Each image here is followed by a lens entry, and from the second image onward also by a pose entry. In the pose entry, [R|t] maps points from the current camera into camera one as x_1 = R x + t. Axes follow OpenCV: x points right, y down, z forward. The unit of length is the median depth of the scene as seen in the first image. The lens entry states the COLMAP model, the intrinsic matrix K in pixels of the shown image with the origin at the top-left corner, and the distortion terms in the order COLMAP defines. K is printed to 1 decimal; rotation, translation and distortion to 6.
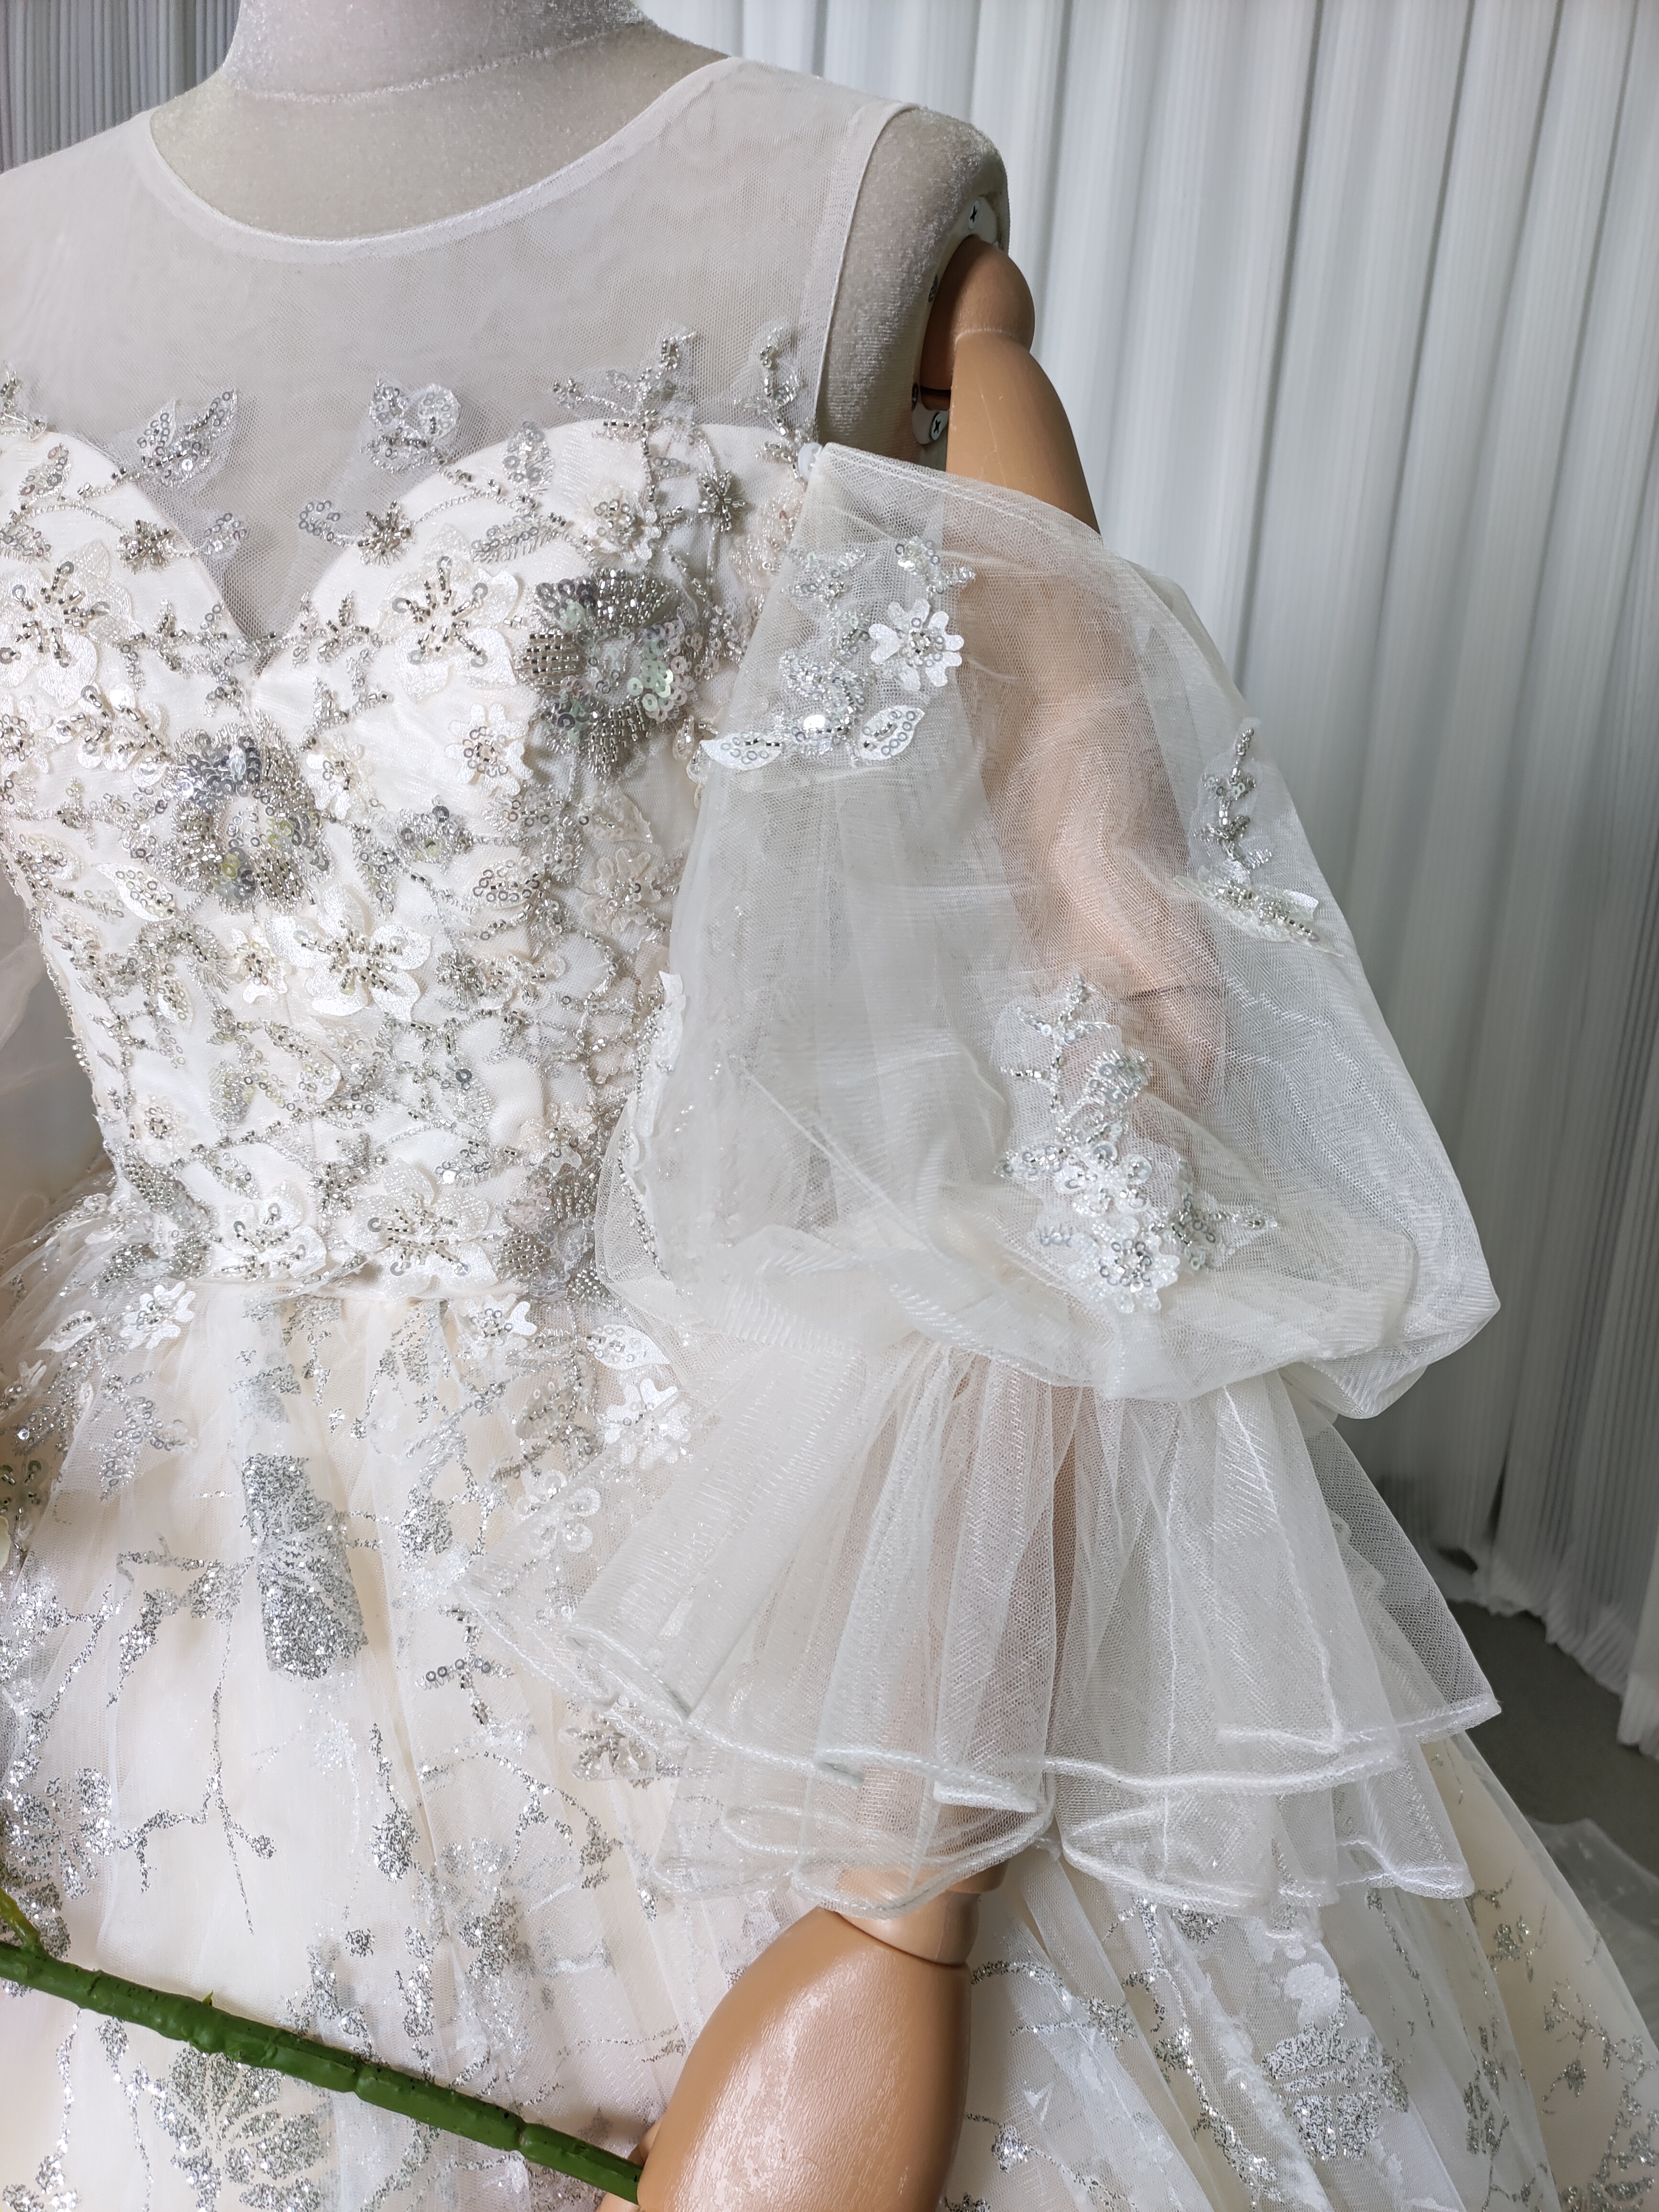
lens RADIAL K [[1742.4, 0, 829.5], [0, 1742.4, 1106.0], [0, 0, 1]] dist [0.056222, -0.045926]
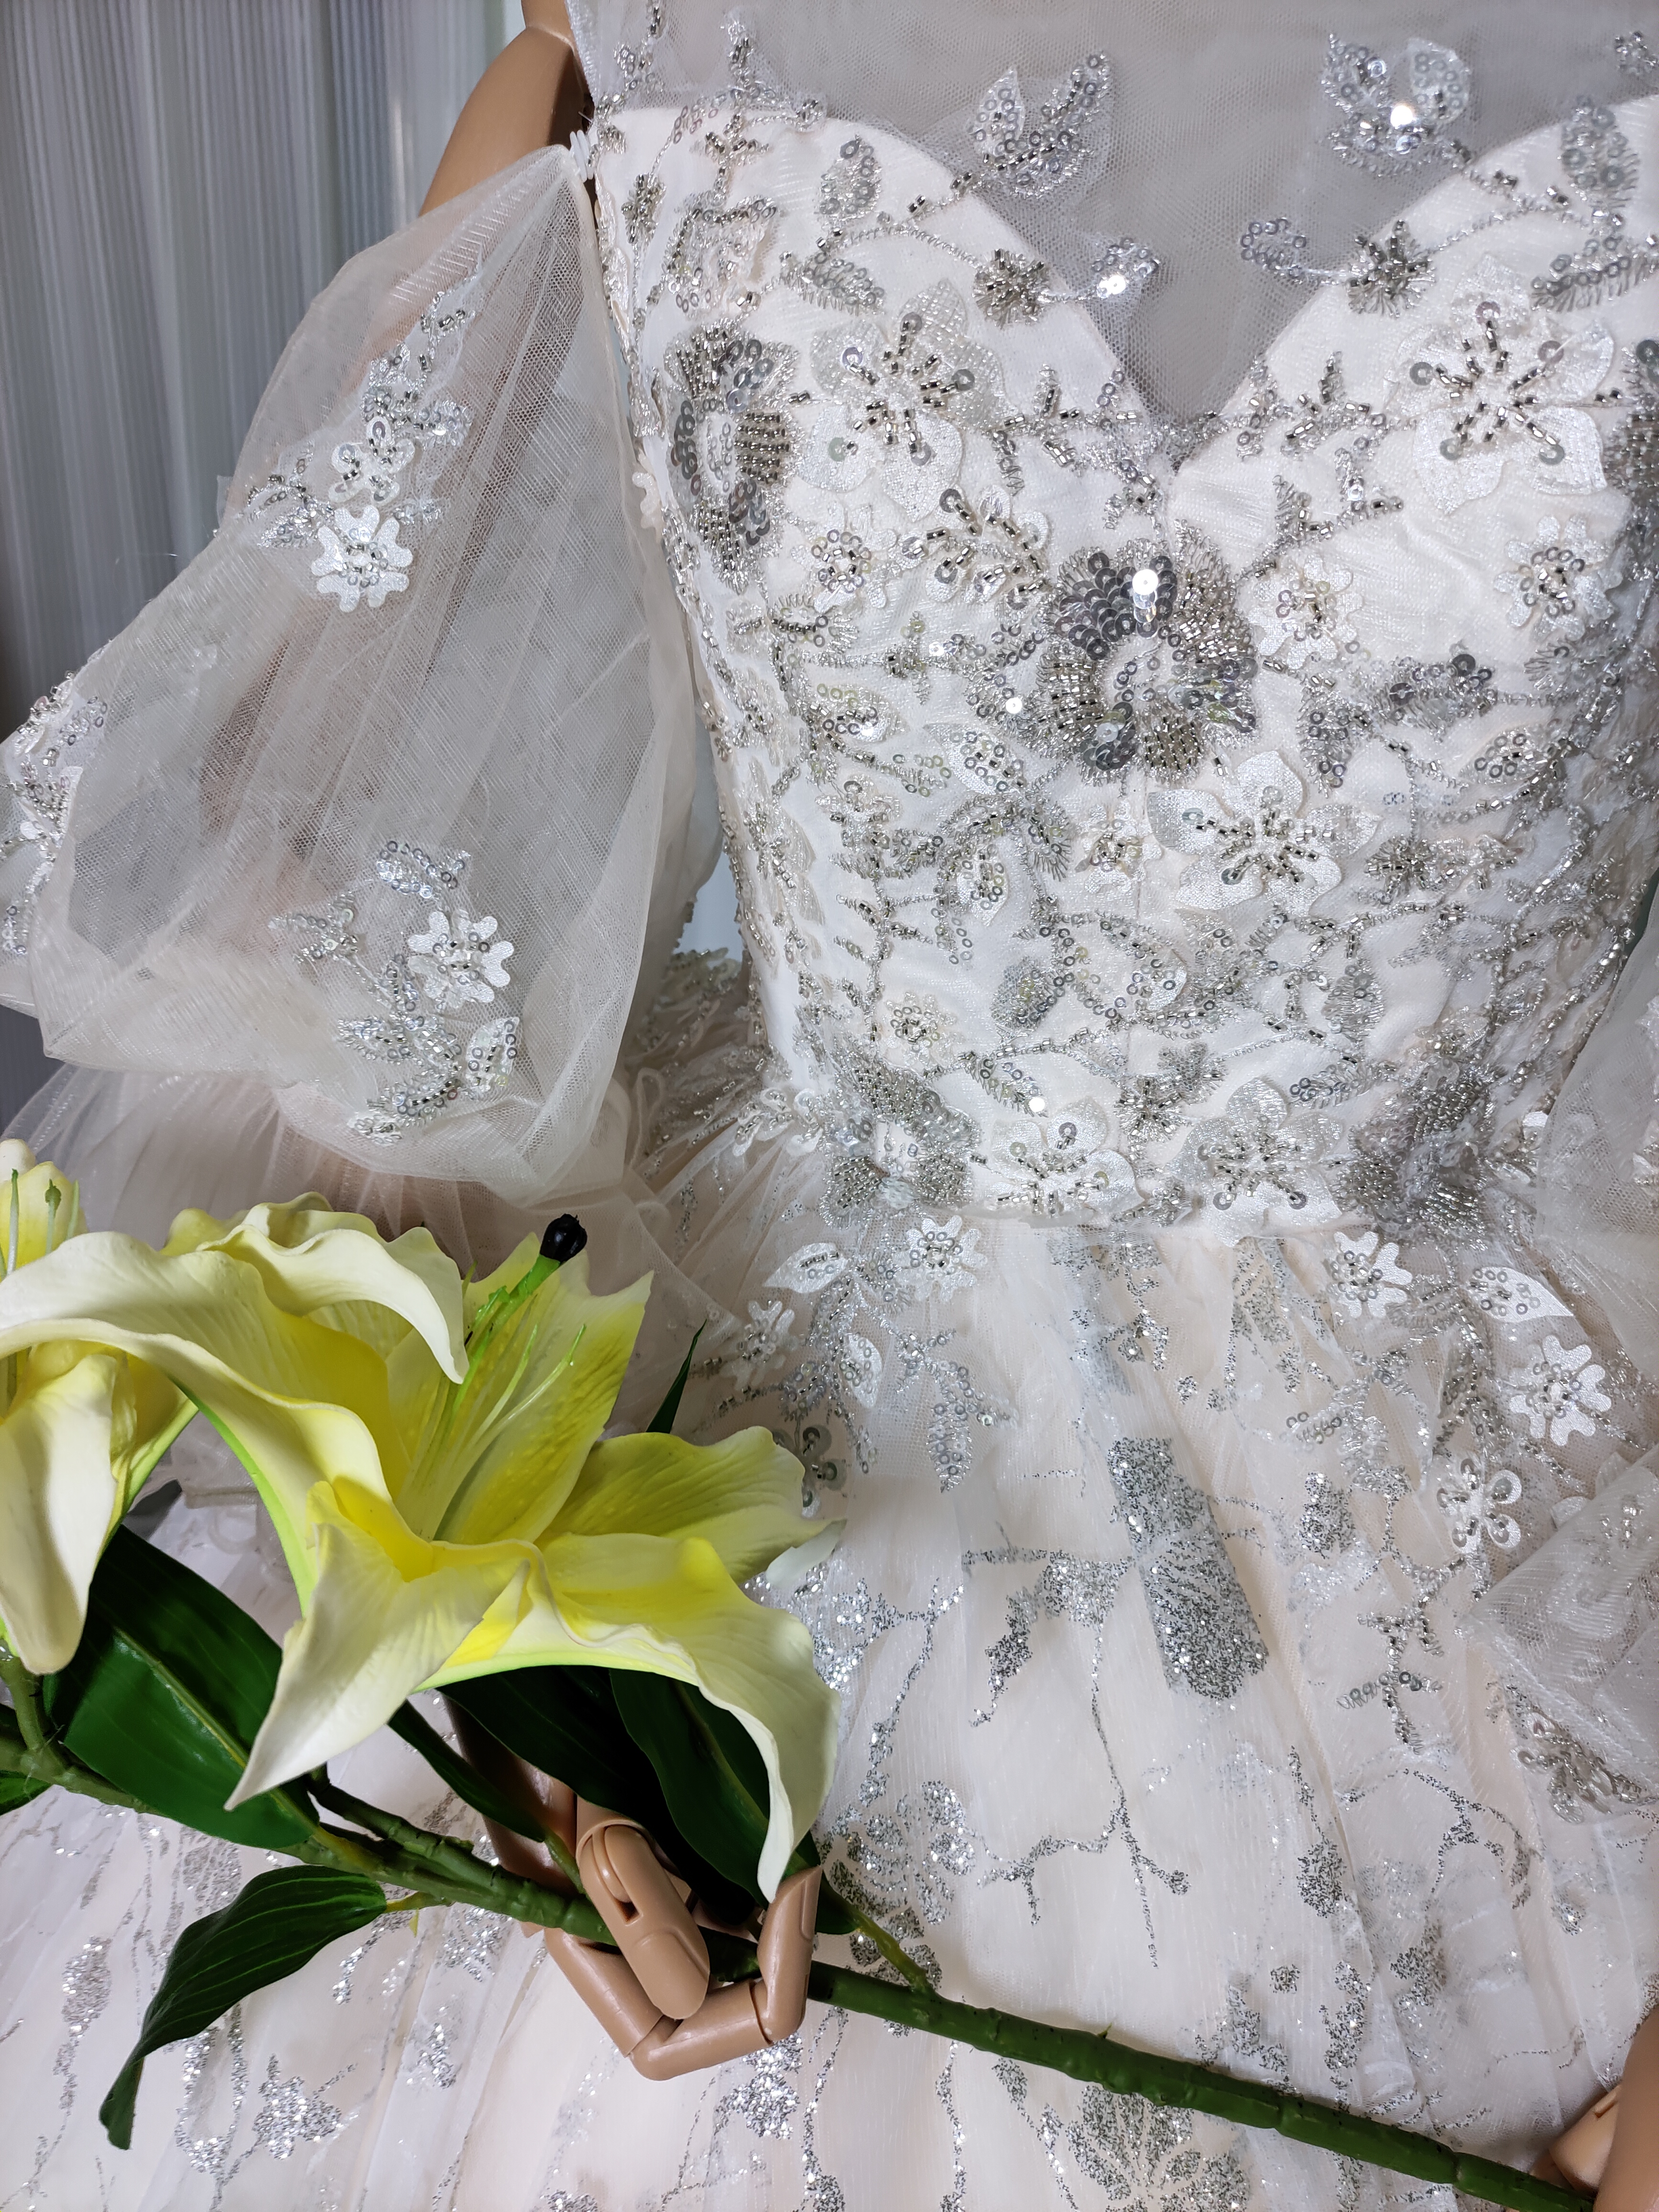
lens RADIAL K [[1742.4, 0, 829.5], [0, 1742.4, 1106.0], [0, 0, 1]] dist [0.056222, -0.045926]
pose [[0.999893, -0.013224, 0.006191, -0.476733], [0.011863, 0.982927, 0.183613, -0.115885], [-0.008513, -0.183520, 0.982979, 0.207027]]
